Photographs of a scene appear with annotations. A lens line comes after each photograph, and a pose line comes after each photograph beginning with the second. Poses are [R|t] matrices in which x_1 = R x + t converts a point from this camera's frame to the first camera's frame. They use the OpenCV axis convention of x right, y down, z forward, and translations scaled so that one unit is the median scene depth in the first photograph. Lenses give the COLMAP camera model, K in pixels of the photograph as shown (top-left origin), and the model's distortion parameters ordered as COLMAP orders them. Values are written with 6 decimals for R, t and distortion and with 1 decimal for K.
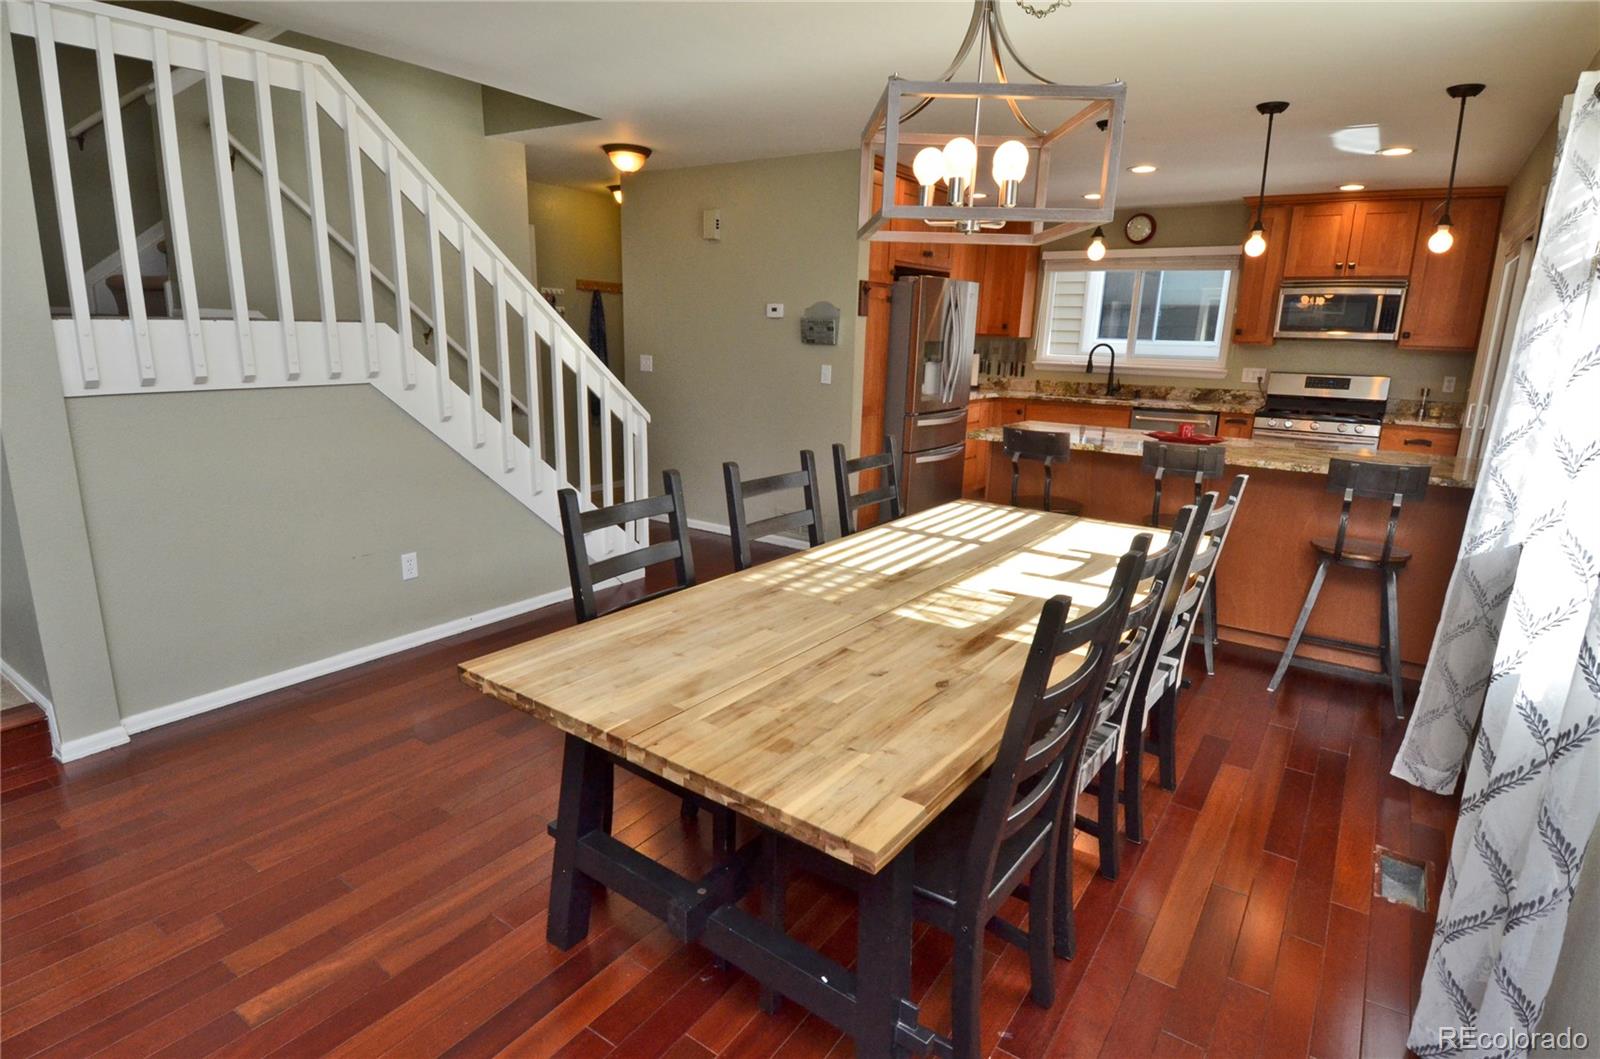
lens RADIAL K [[839.1, 0, 793.3], [0, 839.1, 531.0], [0, 0, 1]] dist [0.037510, -0.039242]
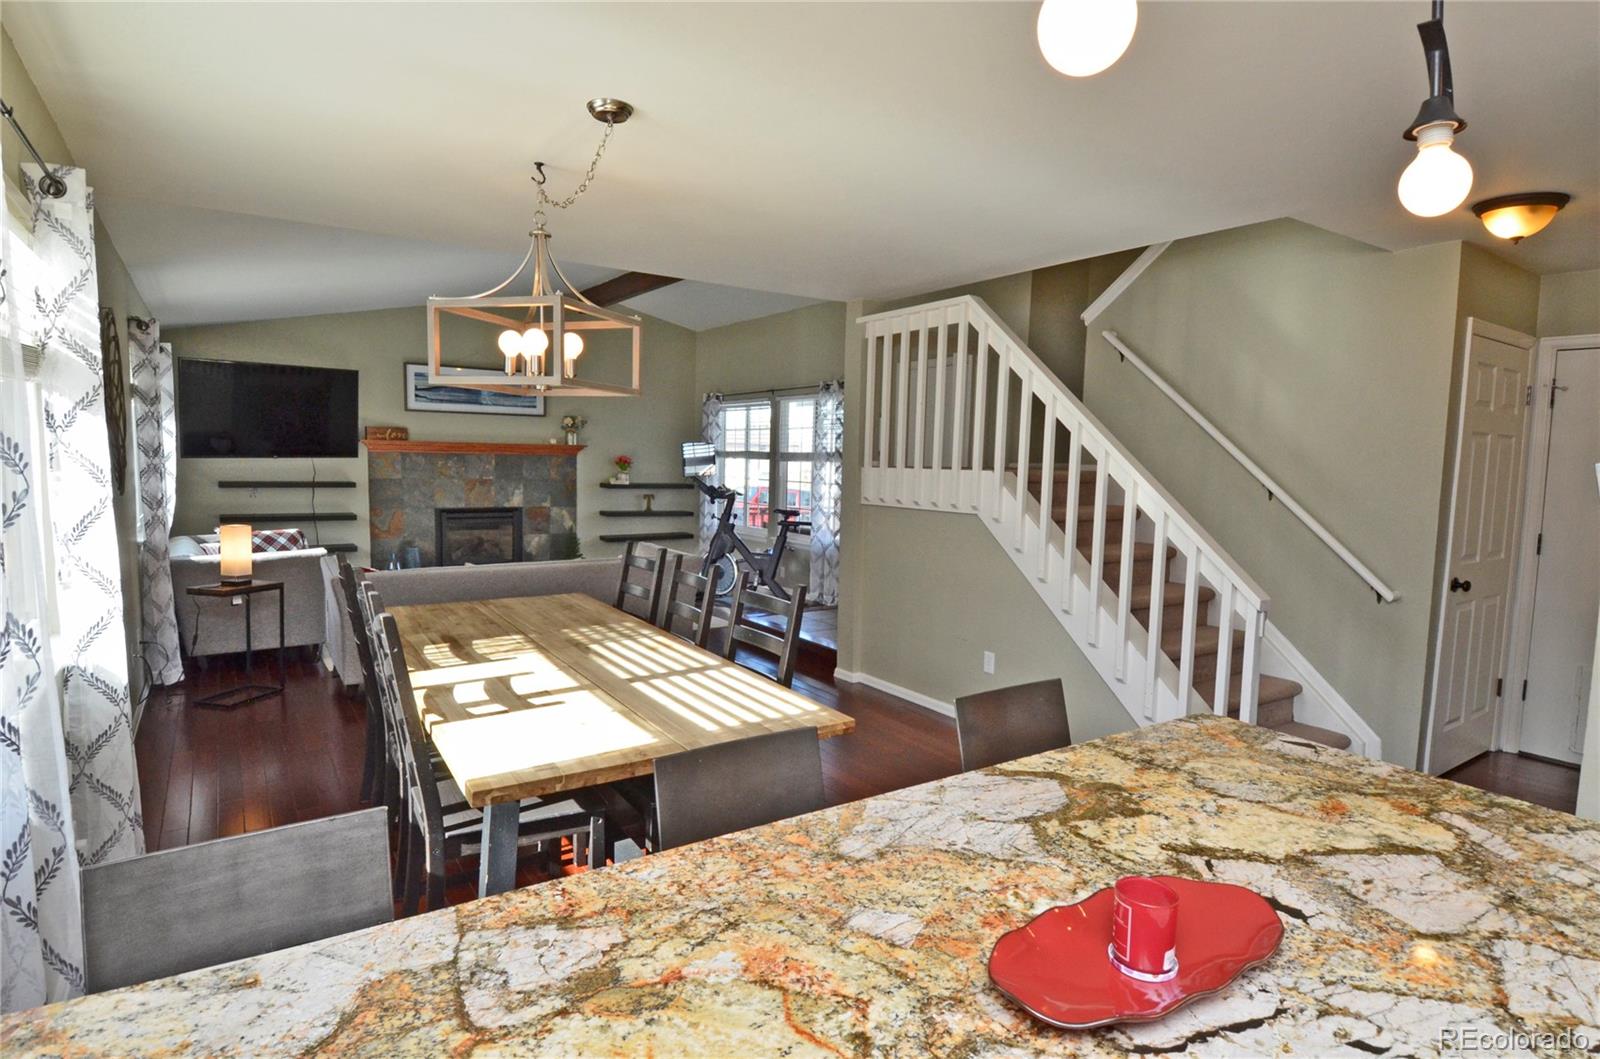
lens RADIAL K [[839.1, 0, 786.8], [0, 839.1, 534.1], [0, 0, 1]] dist [0.037510, -0.039242]
pose [[-0.369024, 0.054369, -0.927828, 0.489389], [-0.247744, 0.956414, 0.154579, -0.158505], [0.895792, 0.286907, -0.339471, 0.680875]]
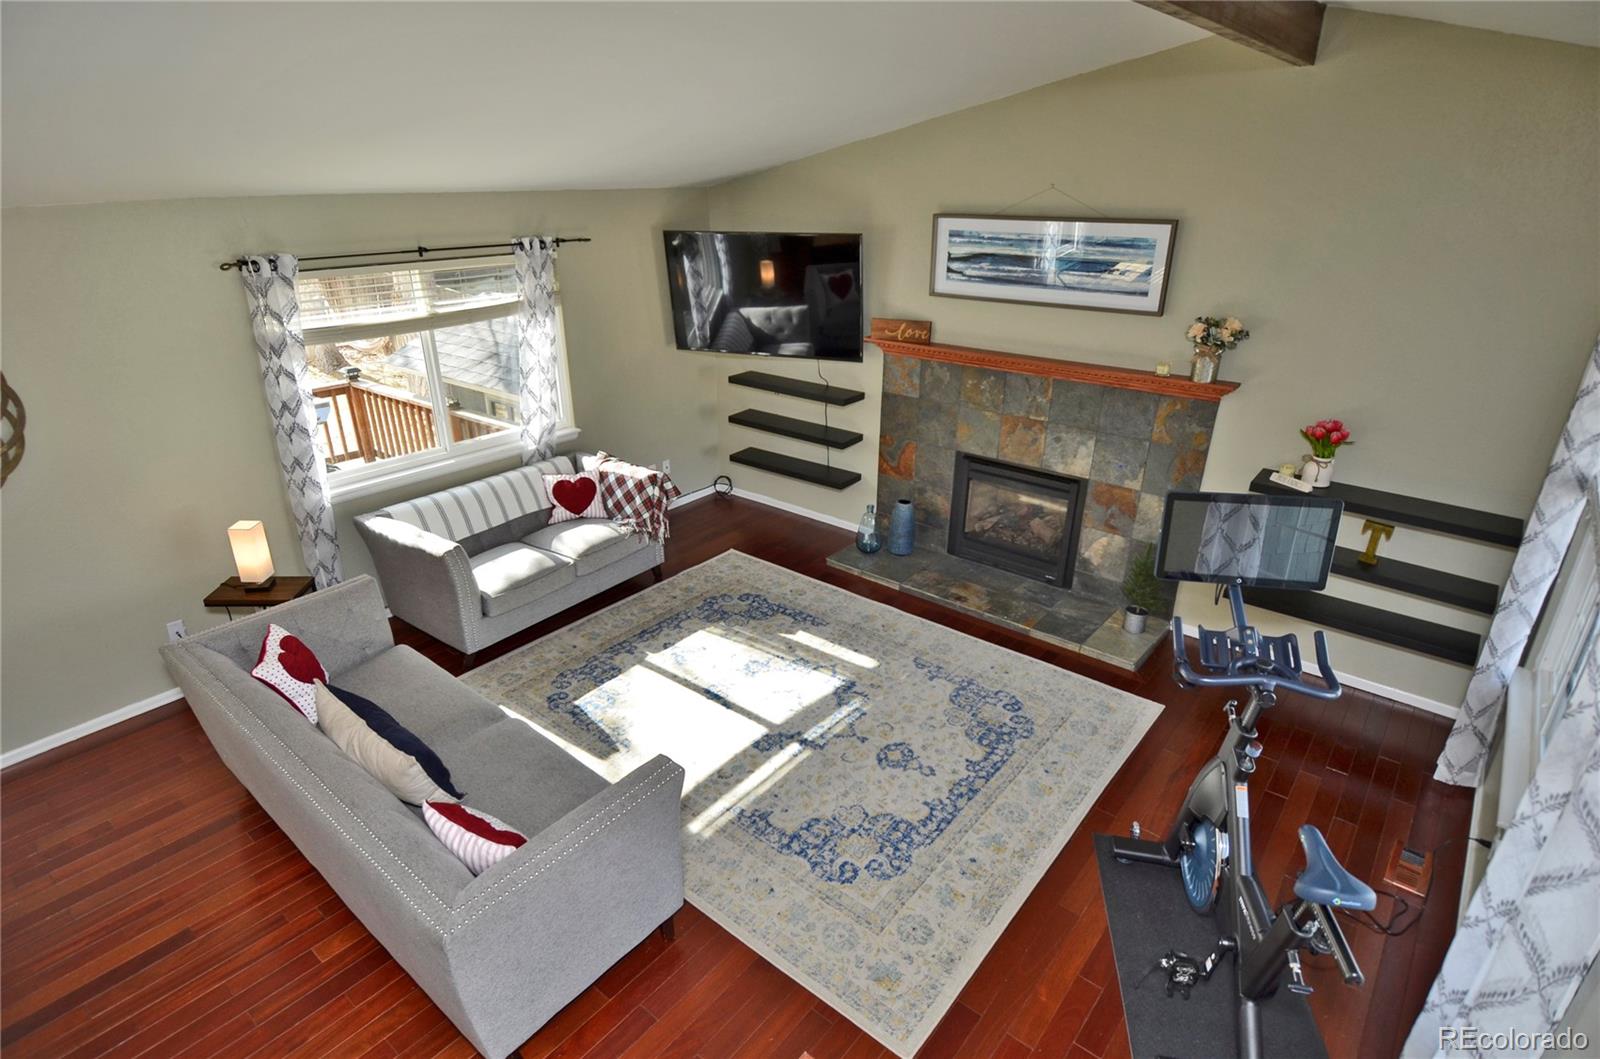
lens RADIAL K [[839.1, 0, 773.7], [0, 839.1, 535.8], [0, 0, 1]] dist [0.037510, -0.039242]
pose [[-0.995263, -0.058871, 0.077371, -0.552791], [-0.000219, 0.797171, 0.603754, -0.320082], [-0.097221, 0.600877, -0.793407, 0.439883]]
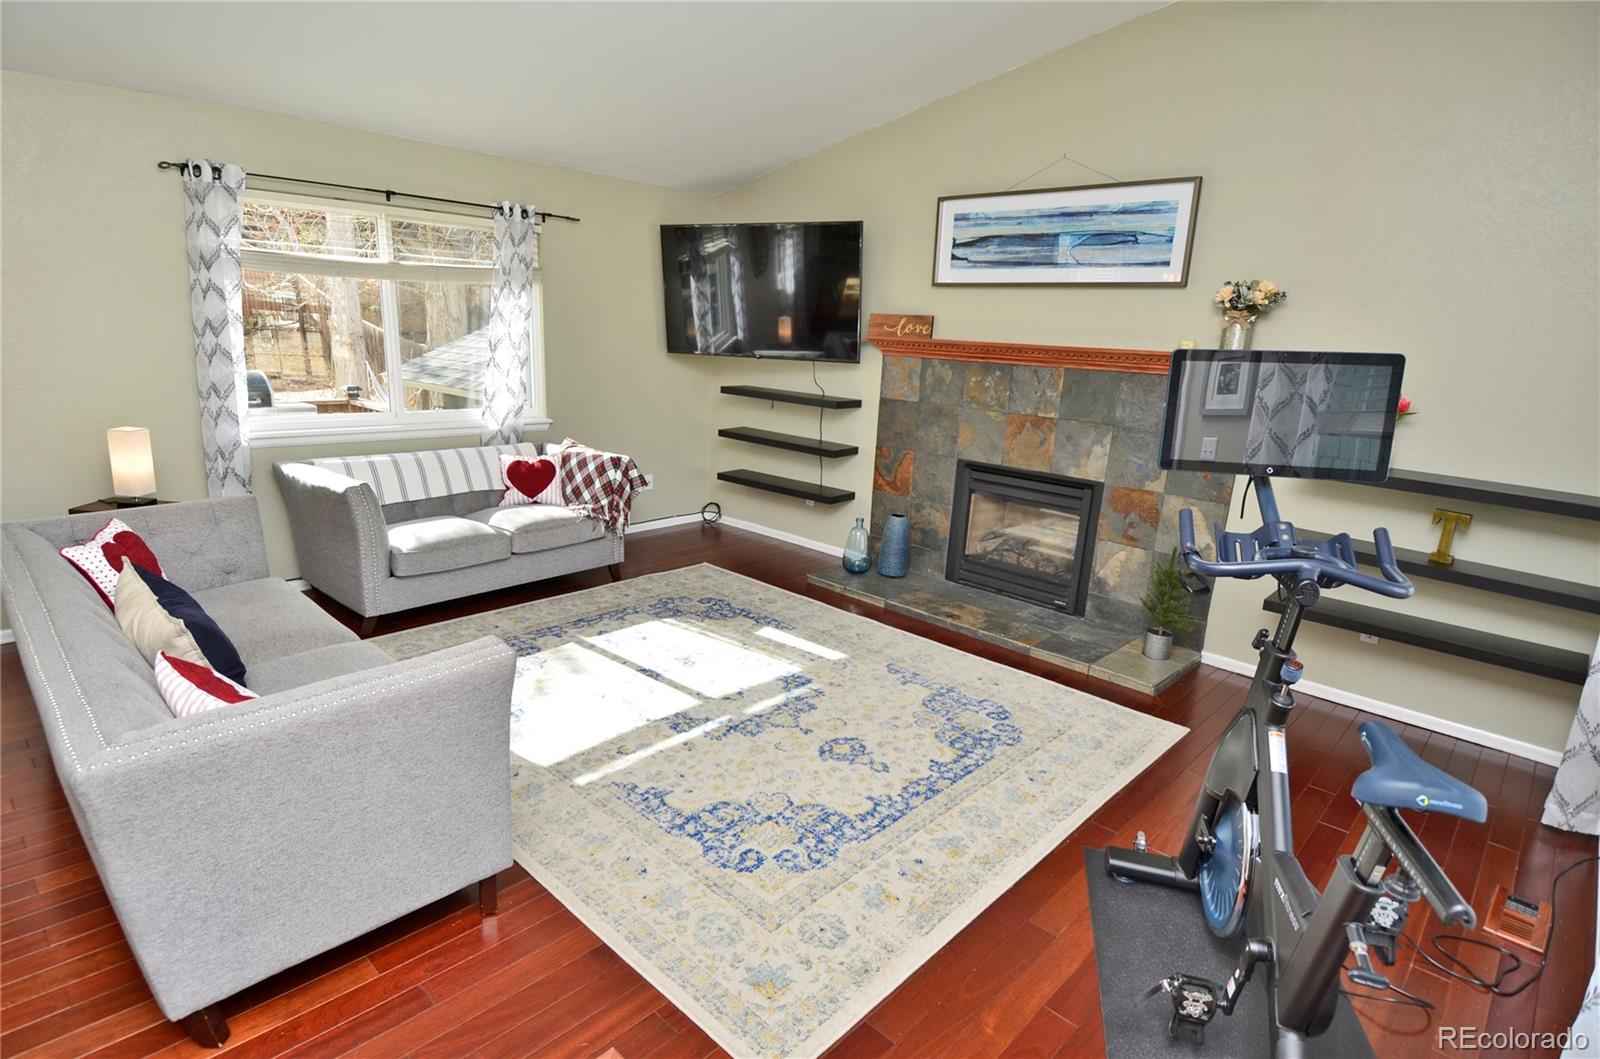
lens RADIAL K [[839.1, 0, 775.2], [0, 839.1, 536.1], [0, 0, 1]] dist [0.037510, -0.039242]
pose [[-0.984049, -0.109616, 0.140116, -0.626814], [-0.031653, 0.882931, 0.468435, -0.143212], [-0.175061, 0.456527, -0.872317, 0.417349]]
